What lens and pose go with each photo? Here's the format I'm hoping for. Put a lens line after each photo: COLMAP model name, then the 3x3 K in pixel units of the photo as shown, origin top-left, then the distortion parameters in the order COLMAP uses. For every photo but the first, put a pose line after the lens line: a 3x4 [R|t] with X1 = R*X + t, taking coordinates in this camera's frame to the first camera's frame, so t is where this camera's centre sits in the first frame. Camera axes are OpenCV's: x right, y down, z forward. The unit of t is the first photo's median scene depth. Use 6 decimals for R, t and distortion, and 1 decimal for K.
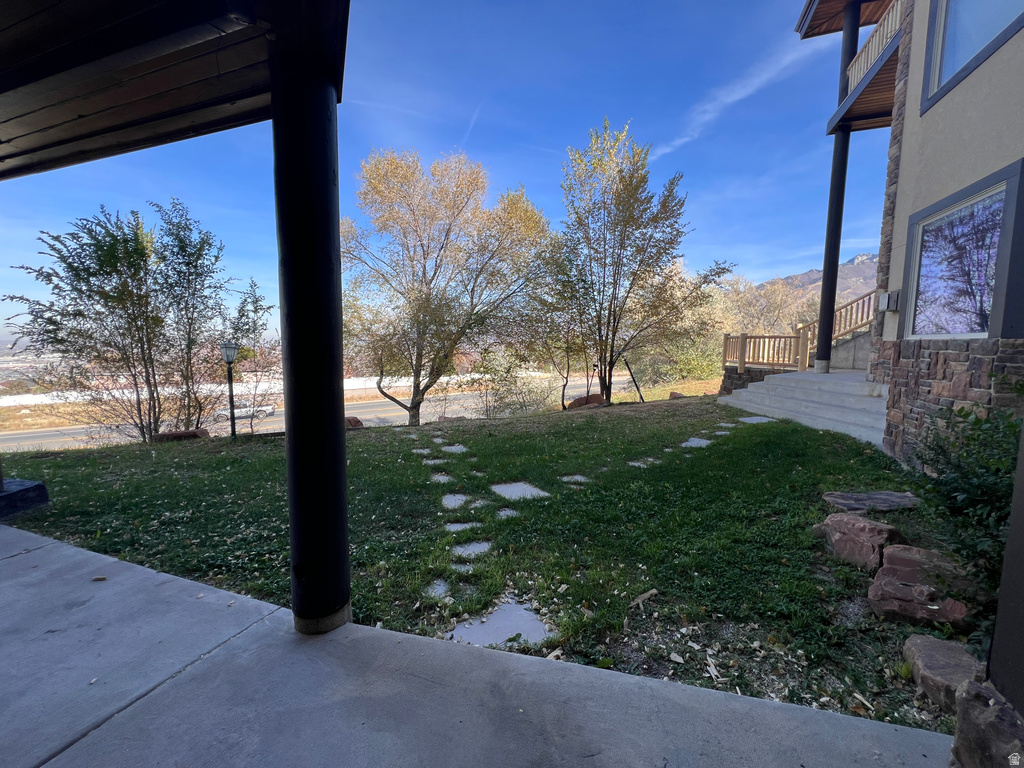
lens RADIAL K [[408.0, 0, 512.1], [0, 408.0, 384.2], [0, 0, 1]] dist [-0.001060, -0.000458]
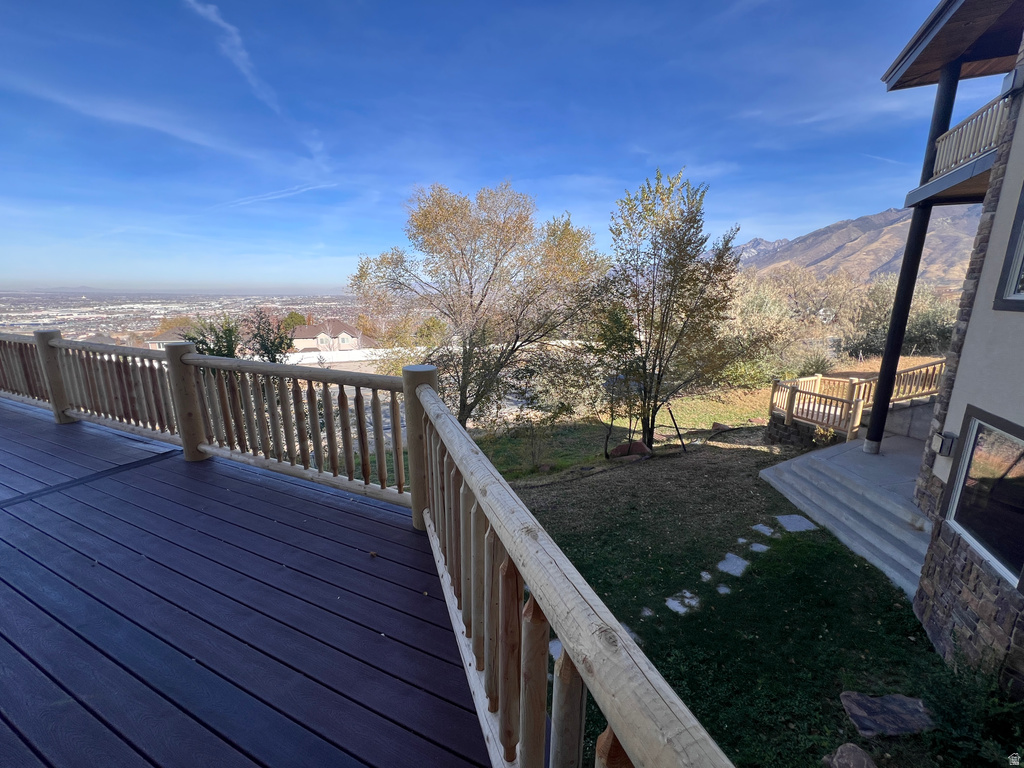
lens RADIAL K [[410.6, 0, 511.4], [0, 410.6, 381.8], [0, 0, 1]] dist [-0.003710, 0.000854]
pose [[0.995835, 0.018230, -0.089338, -0.030108], [-0.007766, 0.993206, 0.116108, -0.301410], [0.090848, -0.114931, 0.989211, -0.050208]]
